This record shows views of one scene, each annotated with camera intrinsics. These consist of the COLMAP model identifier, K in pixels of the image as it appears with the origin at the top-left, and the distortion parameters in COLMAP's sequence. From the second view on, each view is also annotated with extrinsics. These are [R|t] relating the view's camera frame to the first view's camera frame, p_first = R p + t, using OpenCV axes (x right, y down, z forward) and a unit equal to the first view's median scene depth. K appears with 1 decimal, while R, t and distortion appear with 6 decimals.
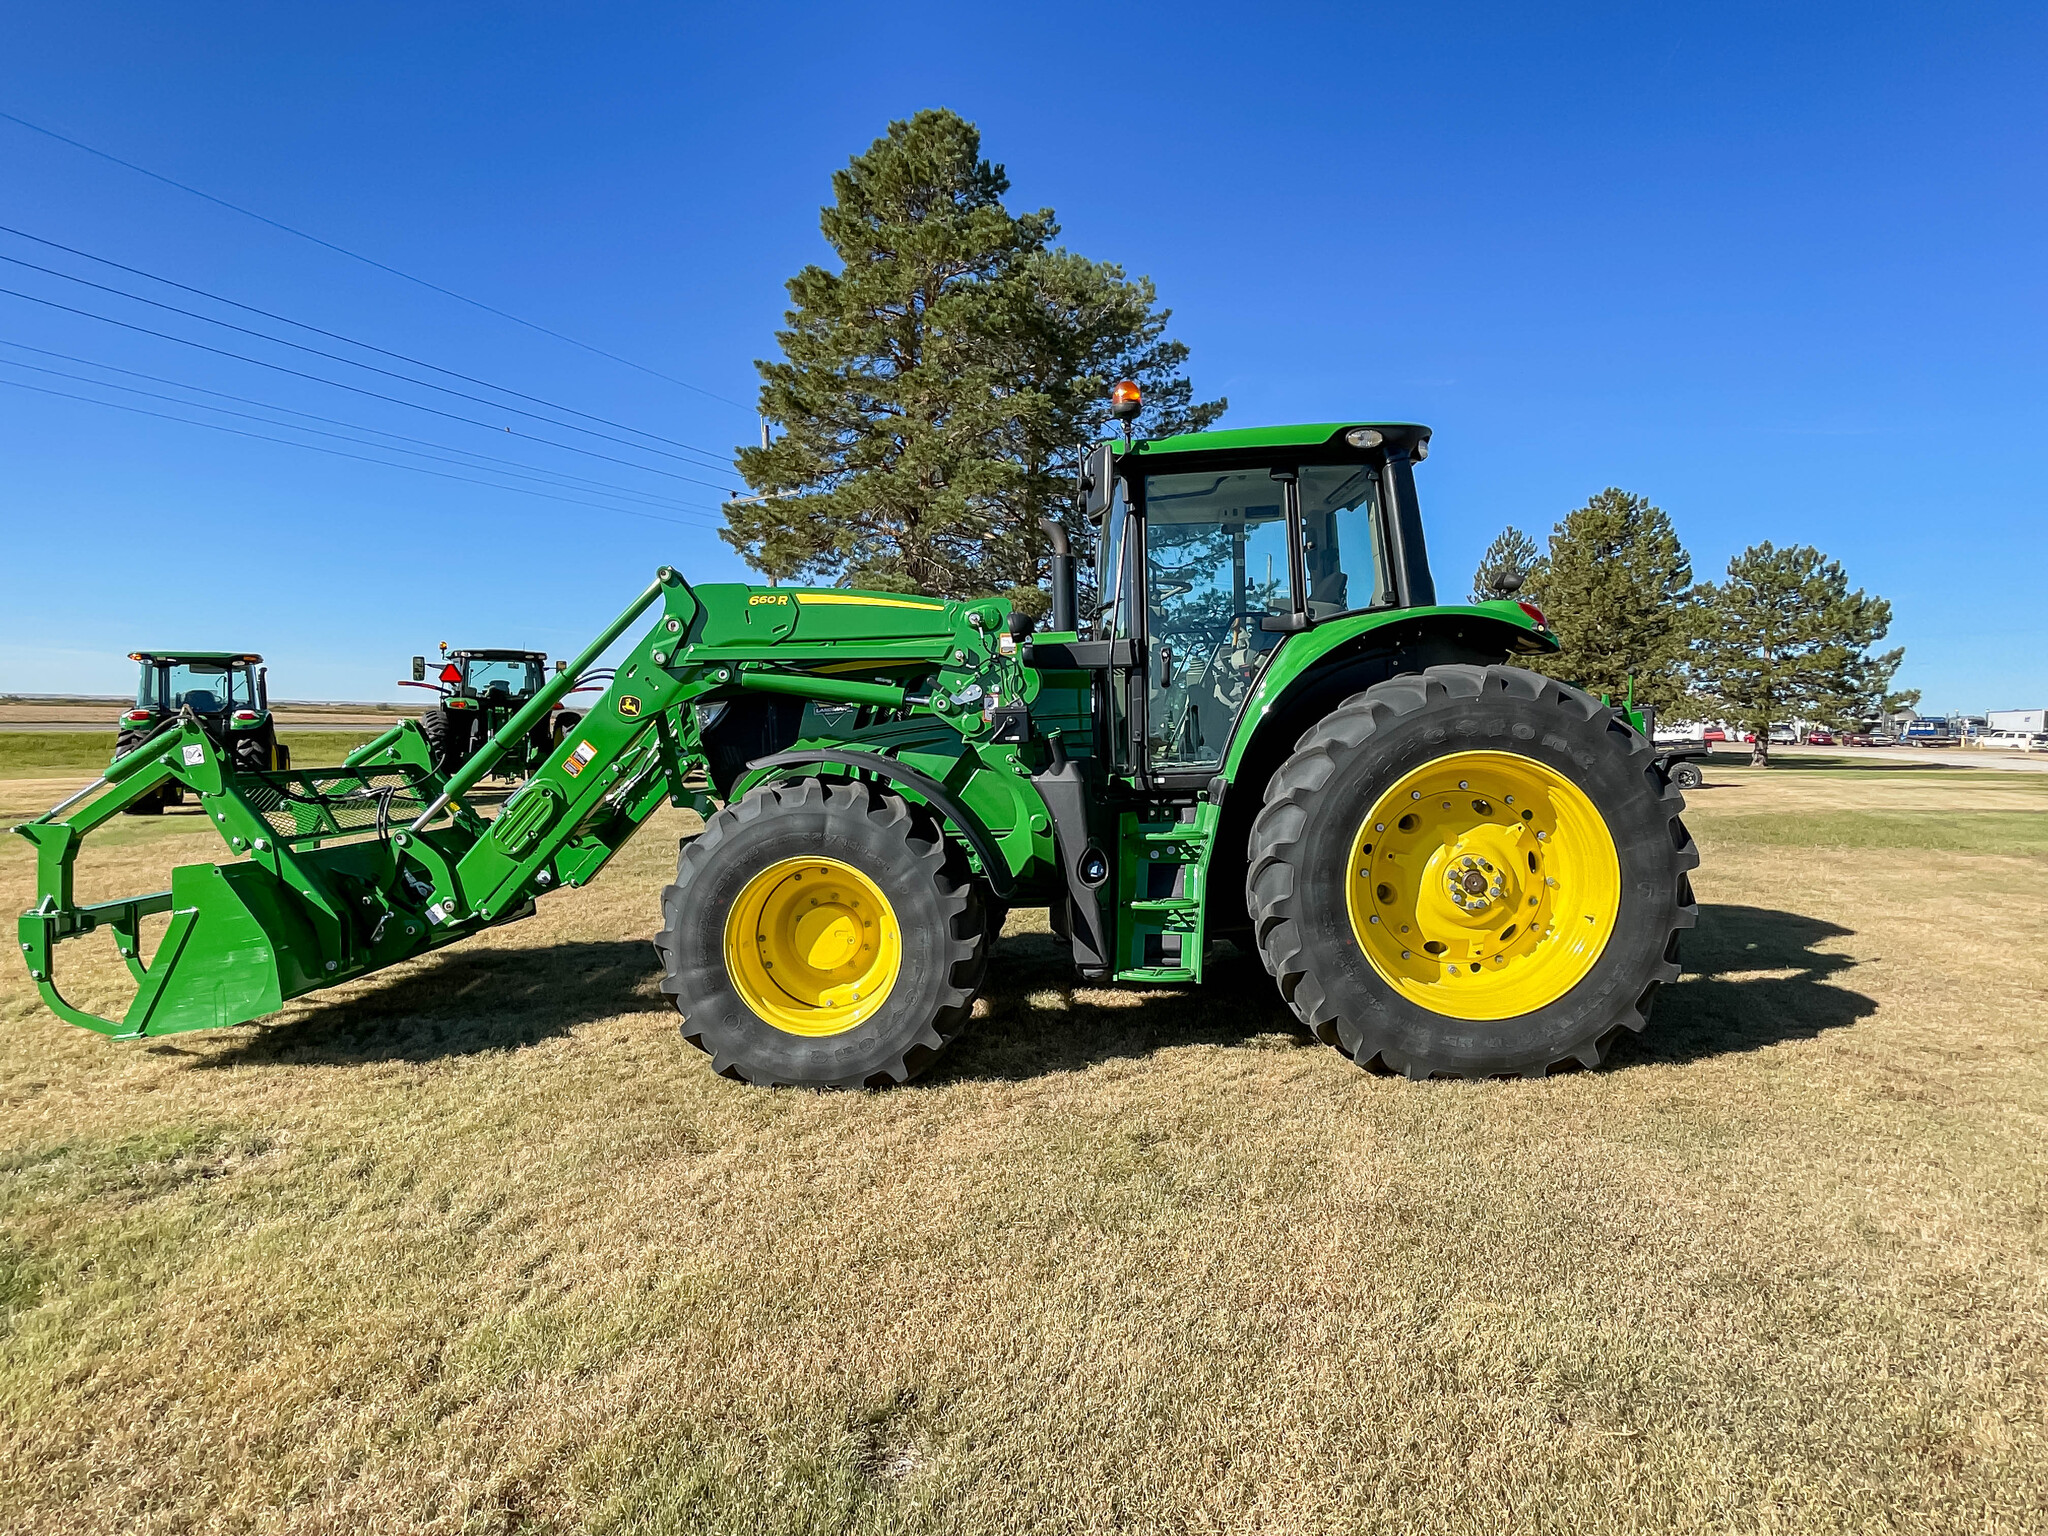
lens RADIAL K [[1084.2, 0, 1029.6], [0, 1084.2, 792.7], [0, 0, 1]] dist [-0.000916, 0.000079]
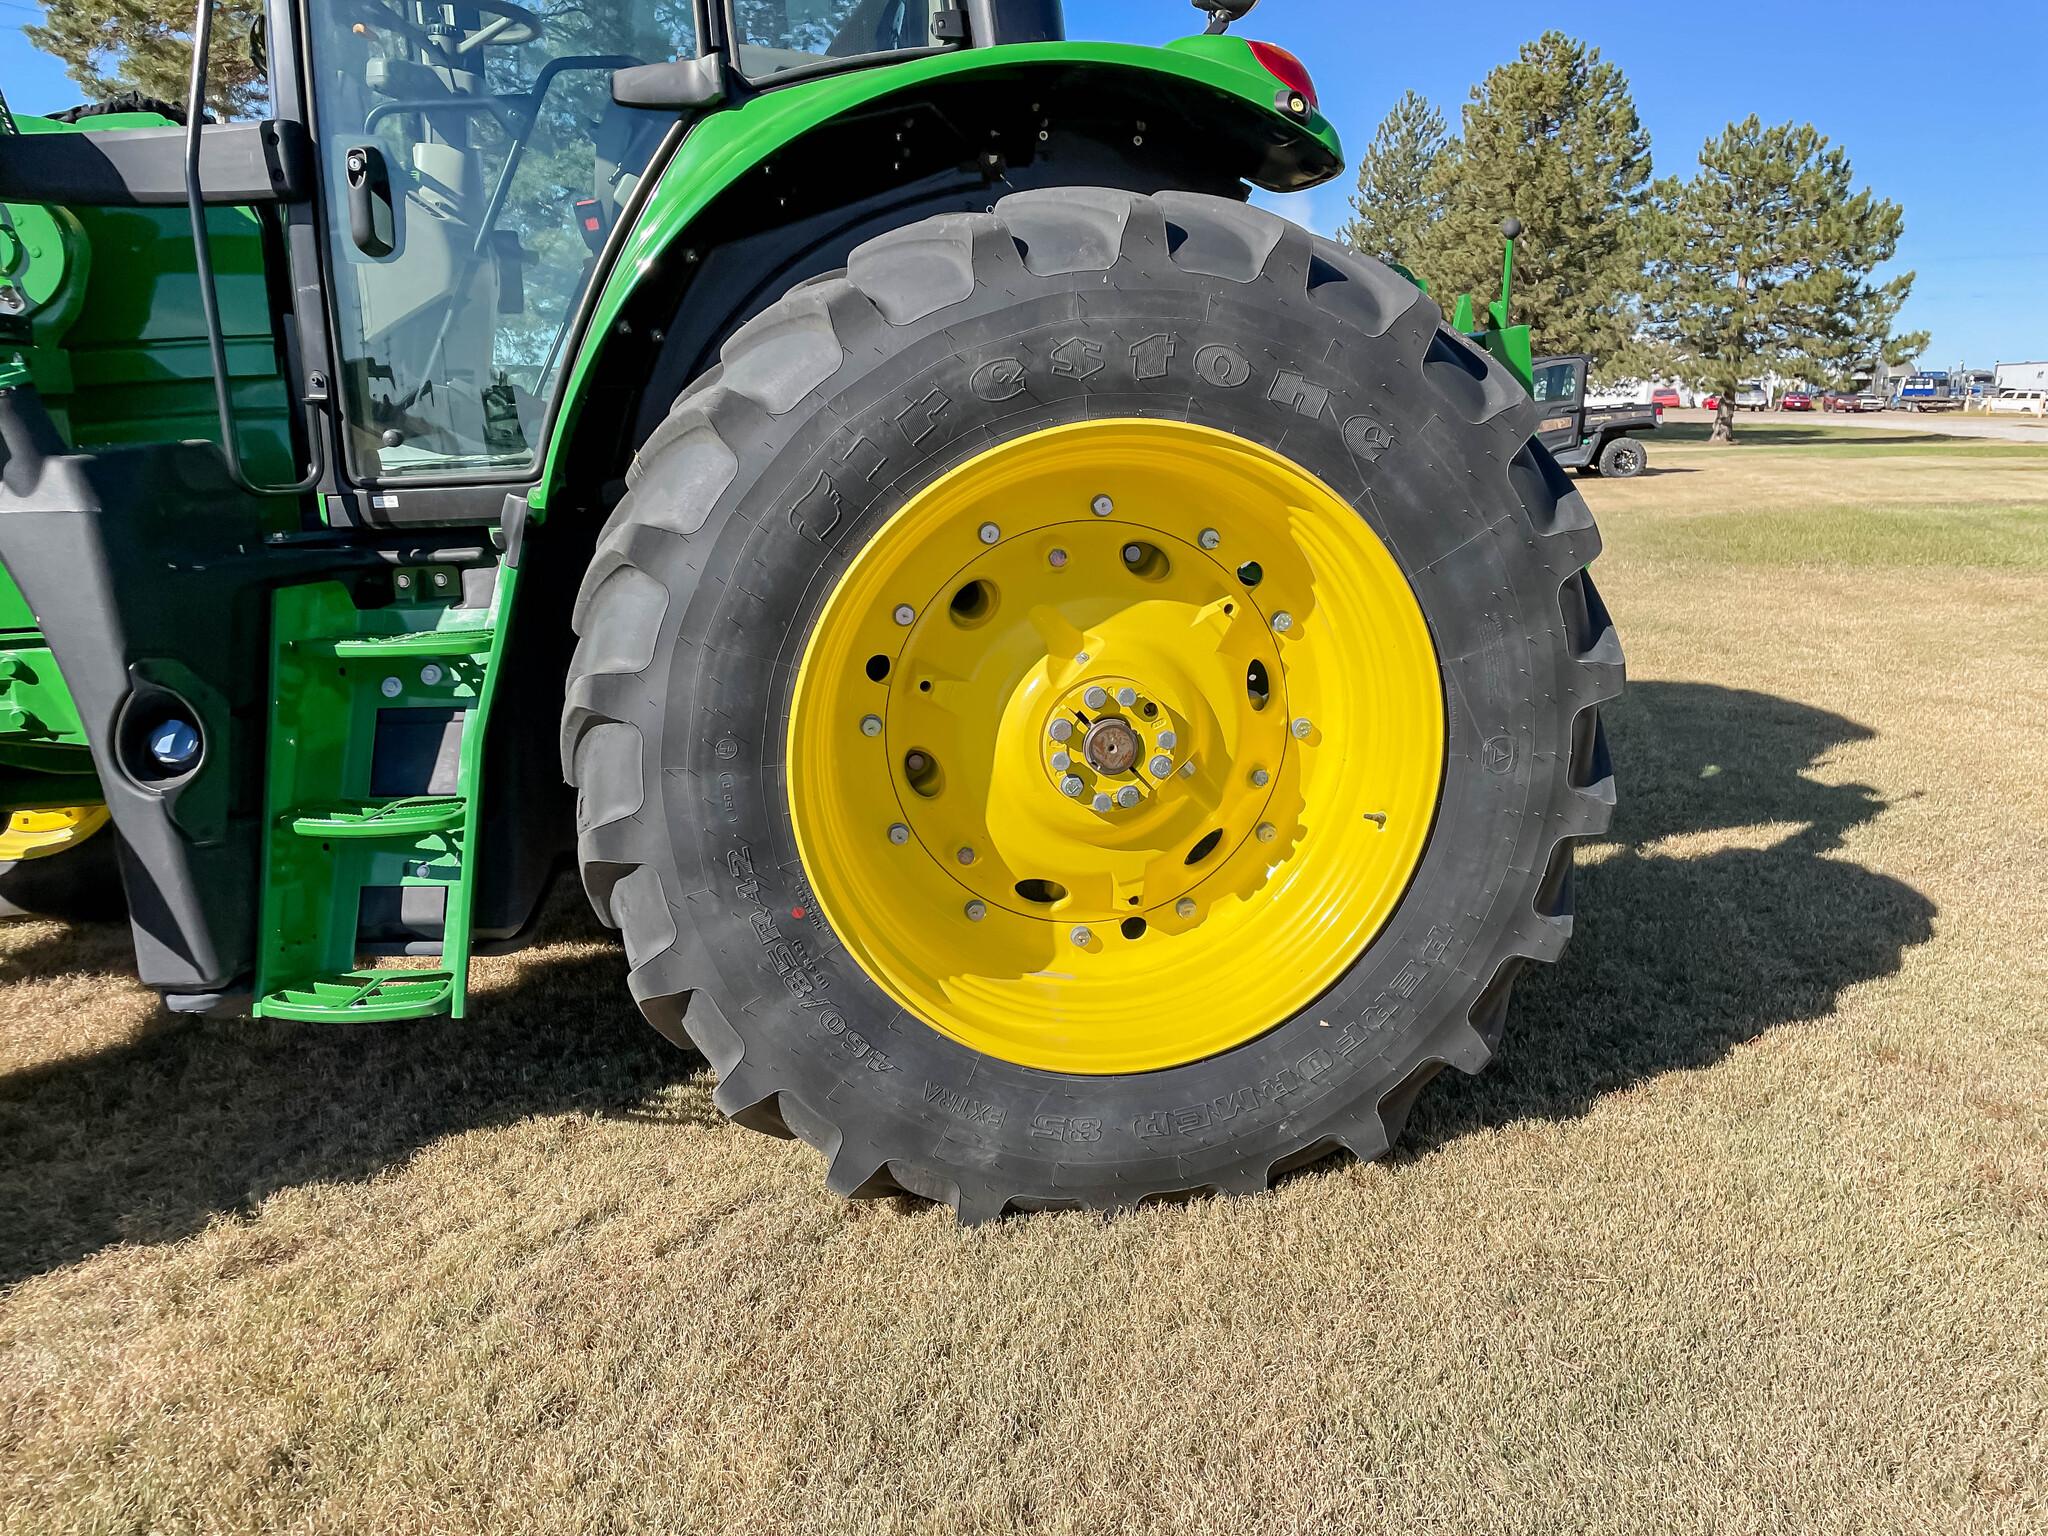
lens RADIAL K [[1503.7, 0, 1000.9], [0, 1503.7, 756.8], [0, 0, 1]] dist [0.089847, -0.102764]
pose [[0.986891, -0.044744, 0.155061, 0.220248], [0.017579, 0.984885, 0.172317, -0.010223], [-0.160427, -0.167332, 0.972761, 0.353868]]
